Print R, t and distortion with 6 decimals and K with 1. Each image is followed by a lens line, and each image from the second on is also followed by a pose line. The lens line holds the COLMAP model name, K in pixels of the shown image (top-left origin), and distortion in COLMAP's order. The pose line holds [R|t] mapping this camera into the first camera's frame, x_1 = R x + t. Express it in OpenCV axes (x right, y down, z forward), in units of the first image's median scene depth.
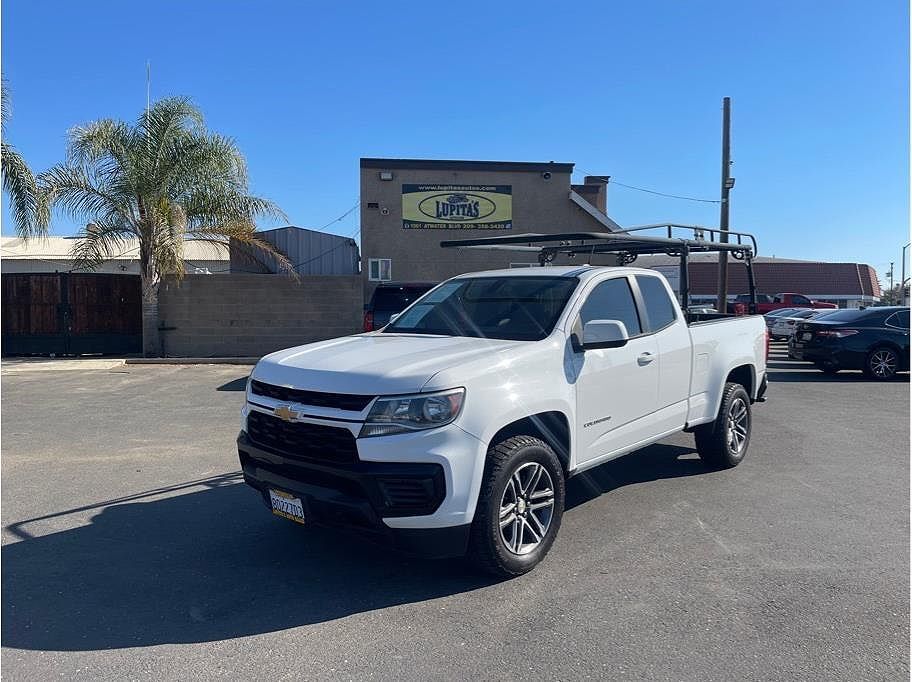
lens RADIAL K [[680.7, 0, 448.1], [0, 680.7, 354.8], [0, 0, 1]] dist [0.044215, -0.013734]
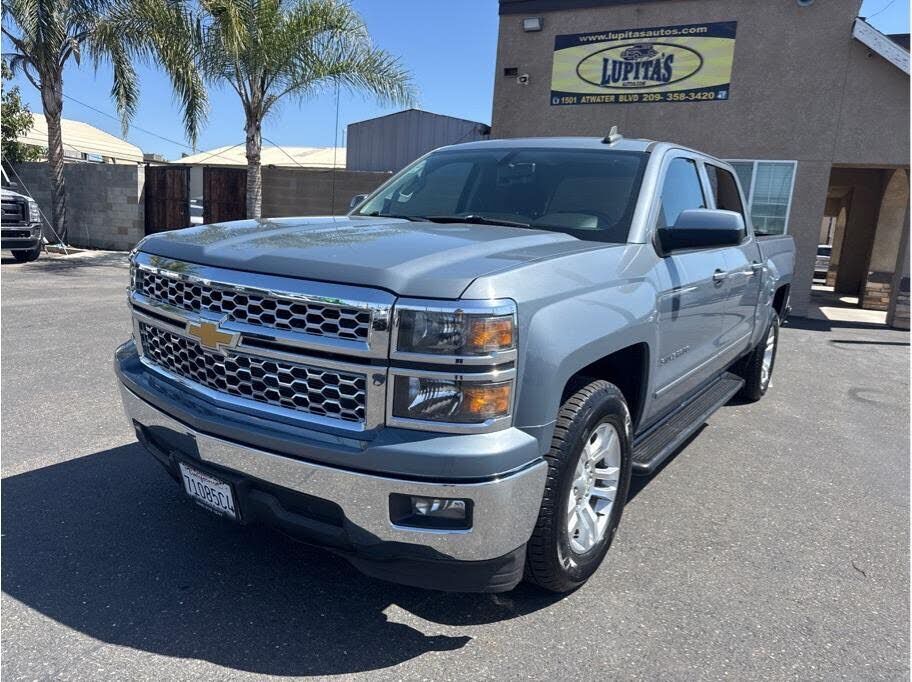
lens RADIAL K [[640.5, 0, 457.0], [0, 640.5, 342.7], [0, 0, 1]] dist [0.003923, -0.005104]
pose [[0.845138, 0.150296, -0.512985, 0.212237], [-0.094720, 0.986579, 0.133001, -0.030426], [0.526090, -0.063815, 0.848031, 0.403197]]
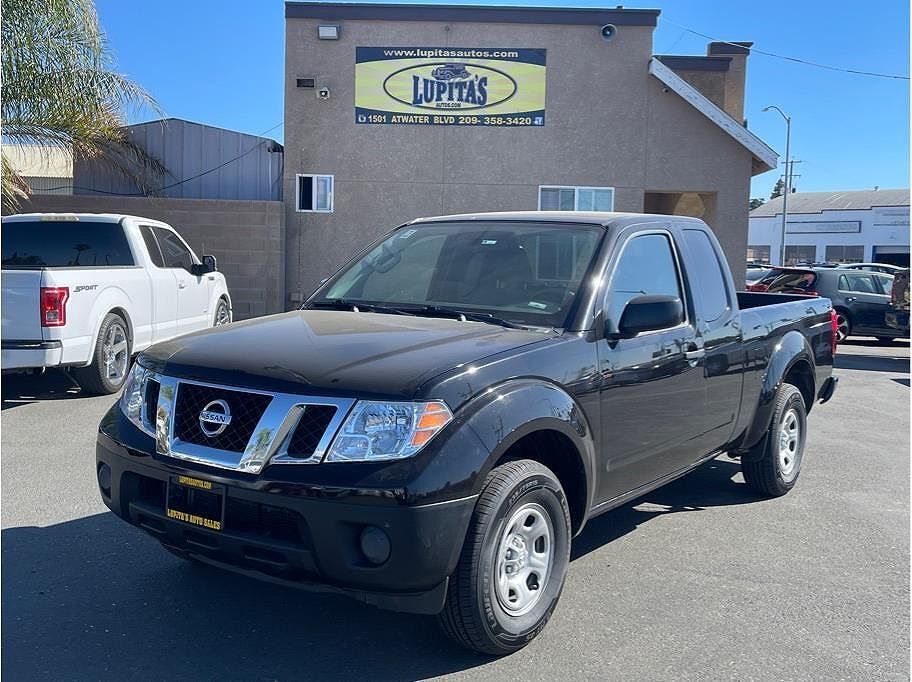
lens RADIAL K [[974.4, 0, 450.5], [0, 974.4, 356.6], [0, 0, 1]] dist [0.032186, 0.000000]
pose [[0.991350, 0.037341, -0.125823, 0.126829], [-0.034038, 0.999020, 0.028304, -0.011535], [0.126756, -0.023777, 0.991649, 0.173555]]
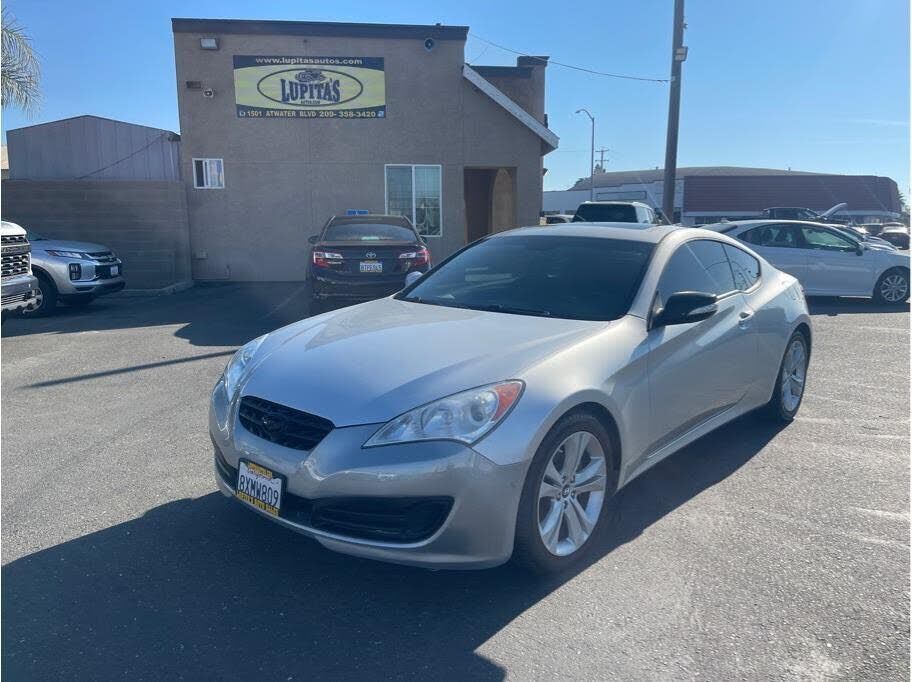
lens RADIAL K [[680.7, 0, 455.6], [0, 680.7, 338.2], [0, 0, 1]] dist [0.044215, -0.013734]
pose [[0.999888, -0.004058, -0.014429, 0.181893], [0.005348, 0.995881, 0.090513, -0.010785], [0.014002, -0.090580, 0.995791, 0.231149]]
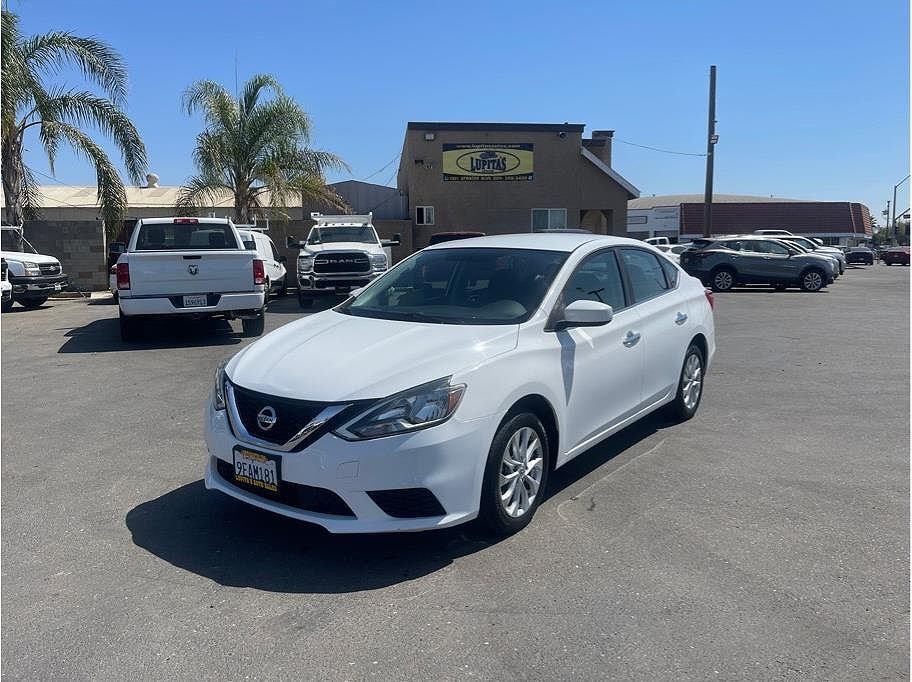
lens RADIAL K [[680.7, 0, 457.6], [0, 680.7, 341.0], [0, 0, 1]] dist [0.044215, -0.013734]
pose [[0.999913, -0.010060, 0.008526, -0.054023], [0.009498, 0.997933, 0.063559, 0.021626], [-0.009147, -0.063472, 0.997942, -0.224087]]
